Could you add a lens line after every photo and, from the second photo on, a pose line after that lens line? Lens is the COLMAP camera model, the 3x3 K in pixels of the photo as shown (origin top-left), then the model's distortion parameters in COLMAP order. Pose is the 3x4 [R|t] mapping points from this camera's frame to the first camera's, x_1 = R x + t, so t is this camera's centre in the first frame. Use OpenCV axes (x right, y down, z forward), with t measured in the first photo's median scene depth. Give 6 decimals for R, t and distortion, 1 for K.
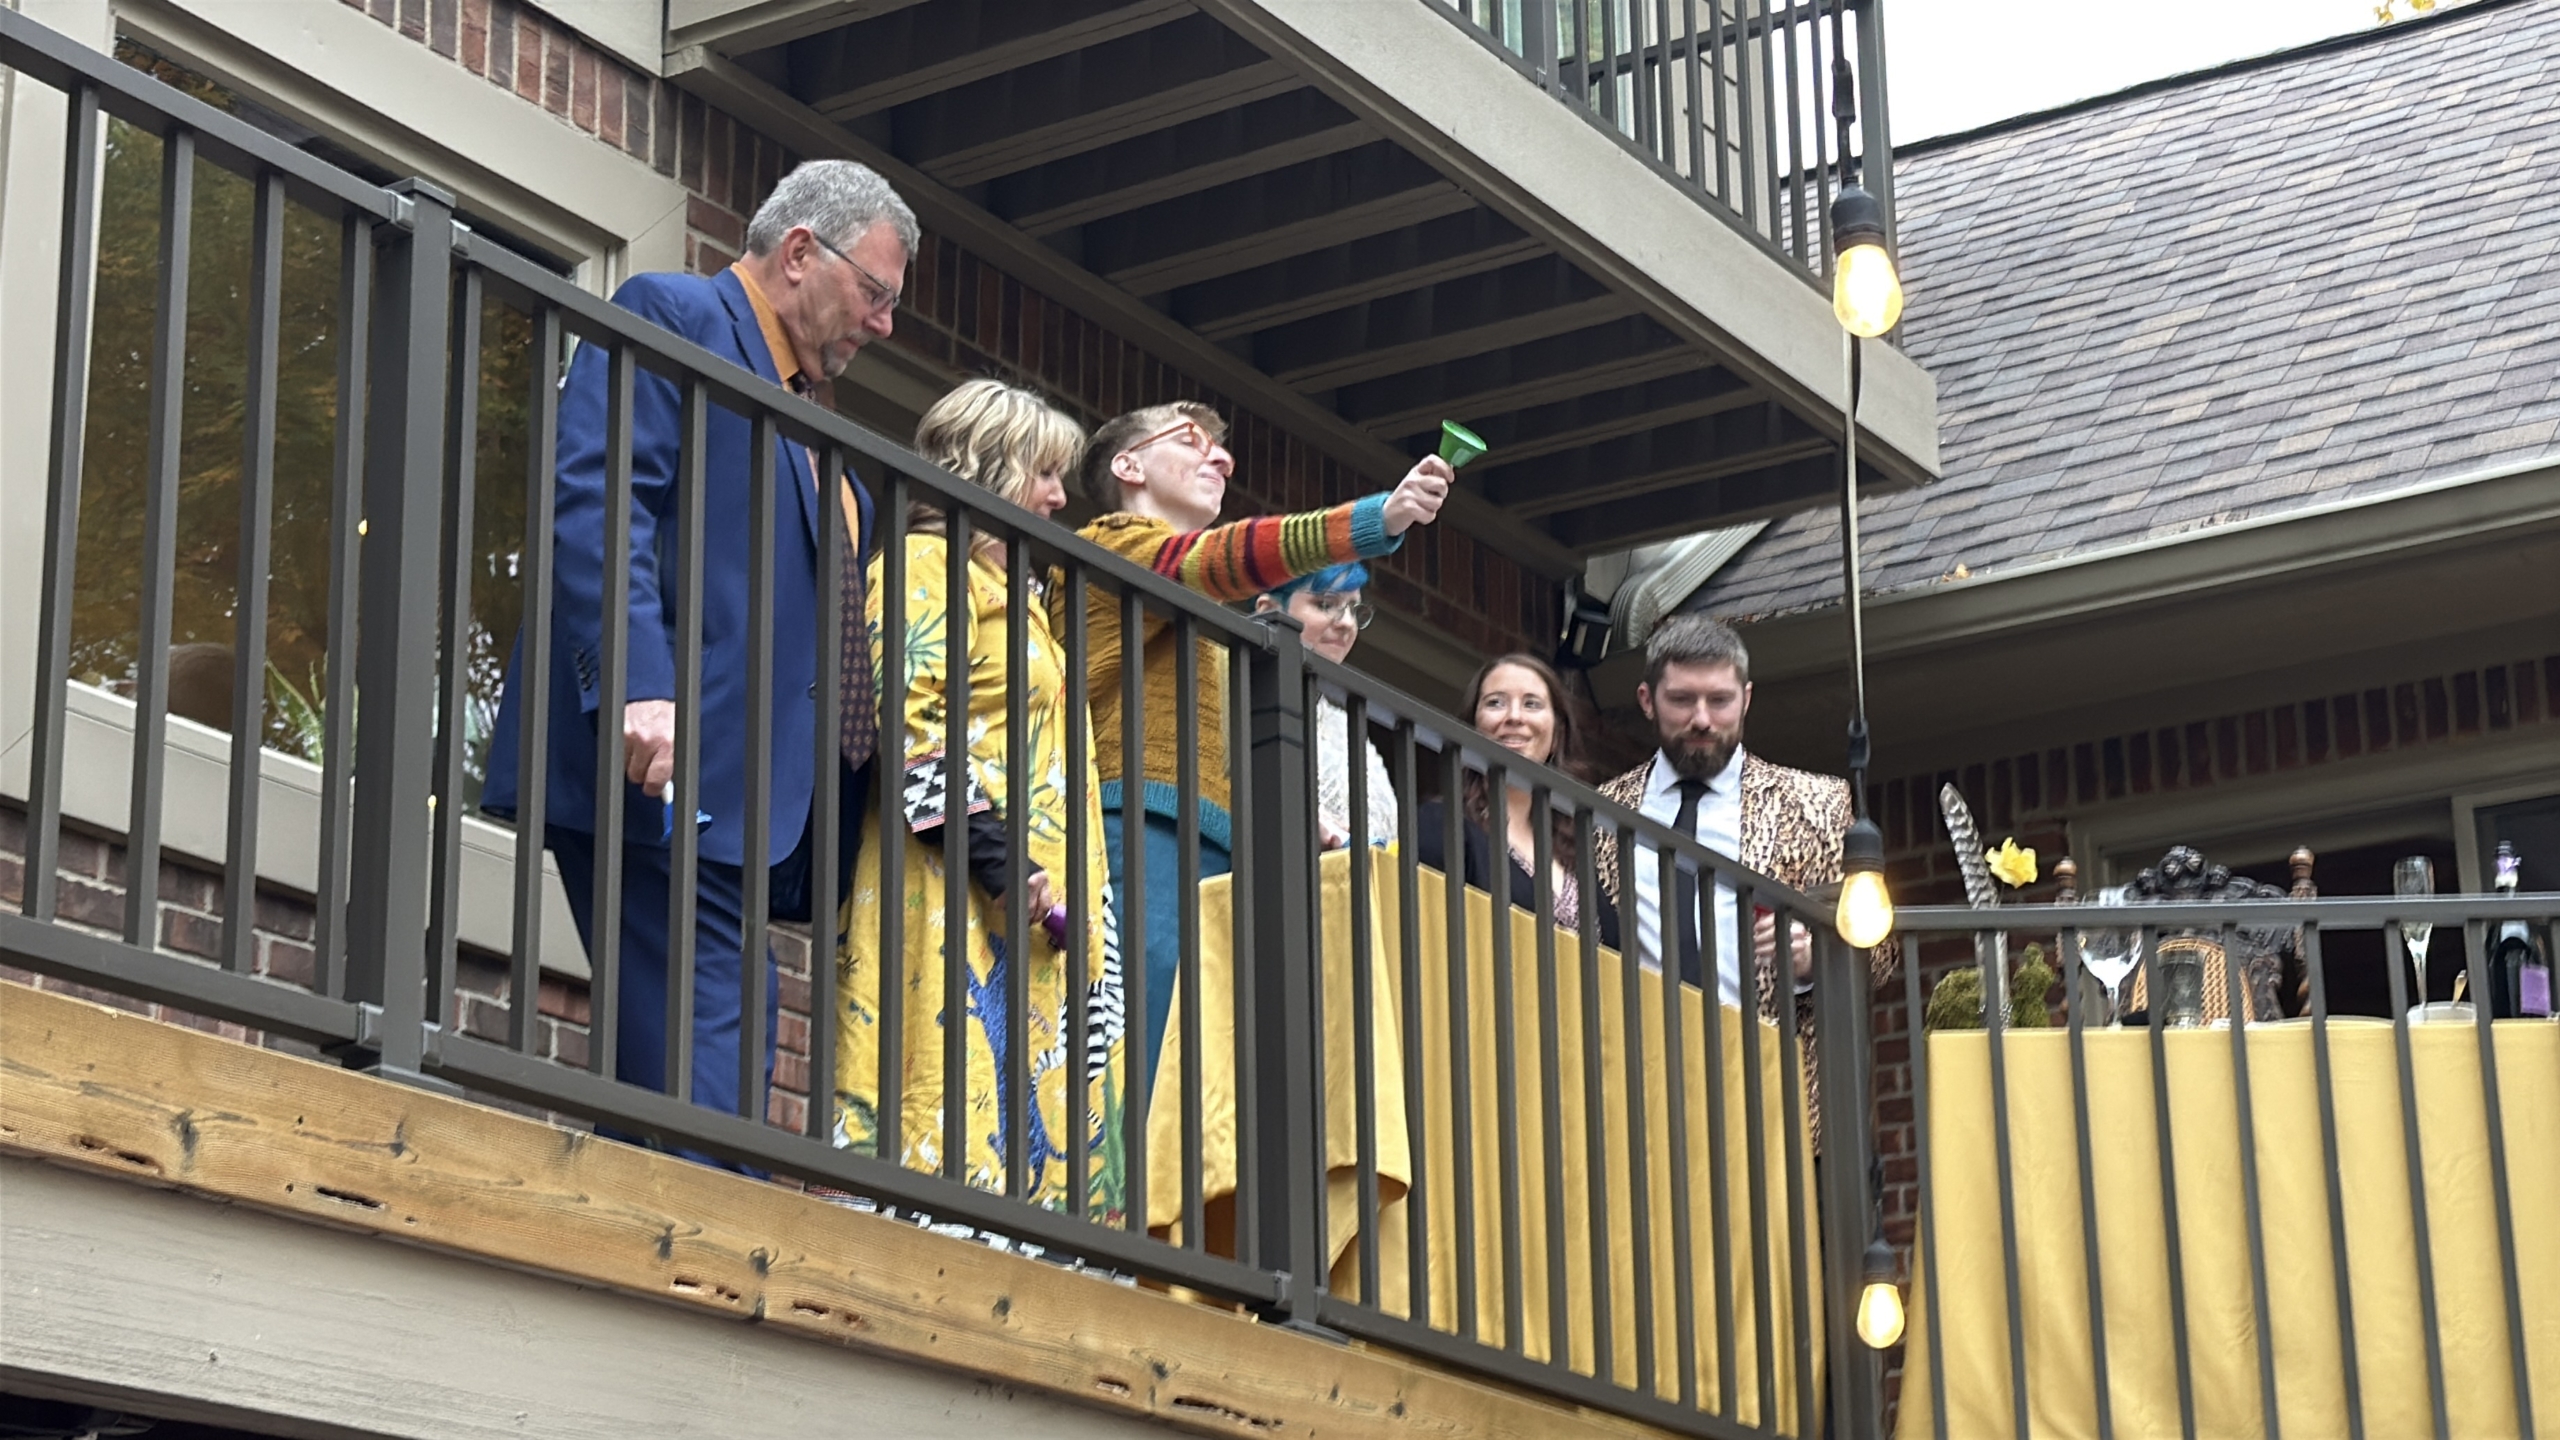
lens RADIAL K [[4736.2, 0, 1280.0], [0, 4736.2, 720.0], [0, 0, 1]] dist [0.069993, 0.077333]
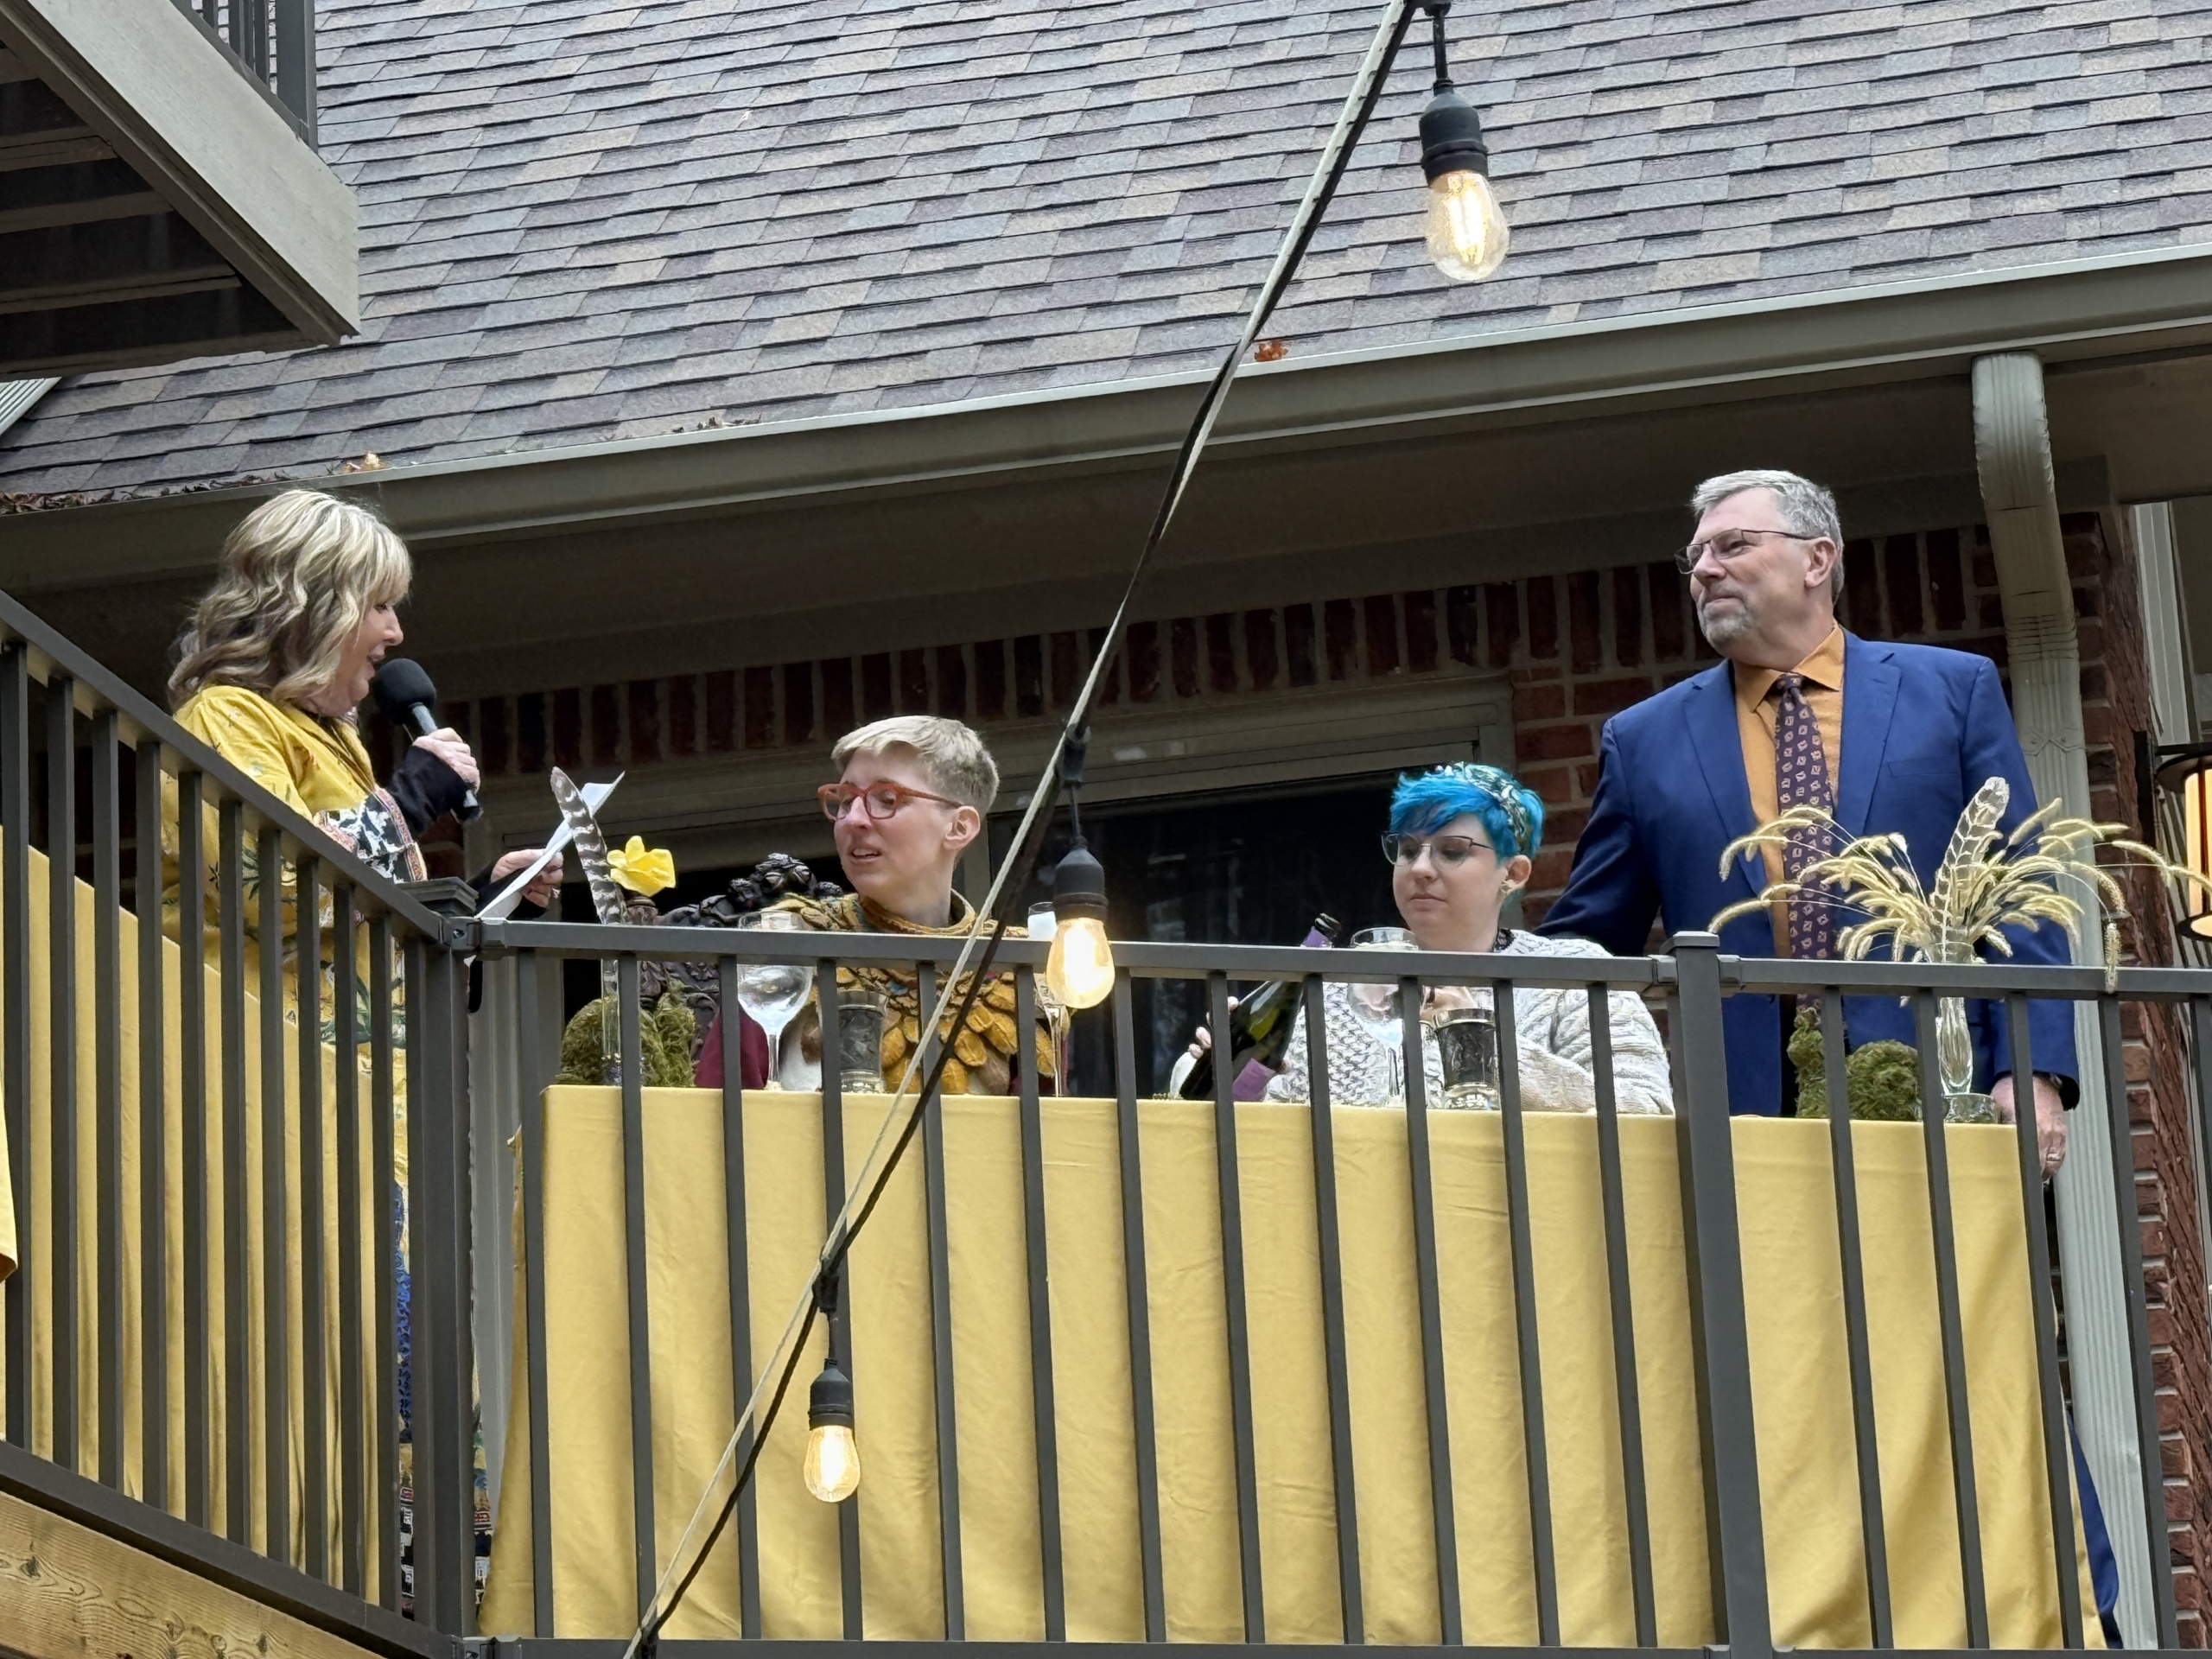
lens RADIAL K [[6542.1, 0, 1106.0], [0, 6542.1, 829.5], [0, 0, 1]] dist [-0.005059, 1.071147]
pose [[0.933605, 0.059478, 0.353332, -0.106833], [-0.071139, 0.997264, 0.020096, -0.002005], [-0.351170, -0.043897, 0.935282, -0.011905]]
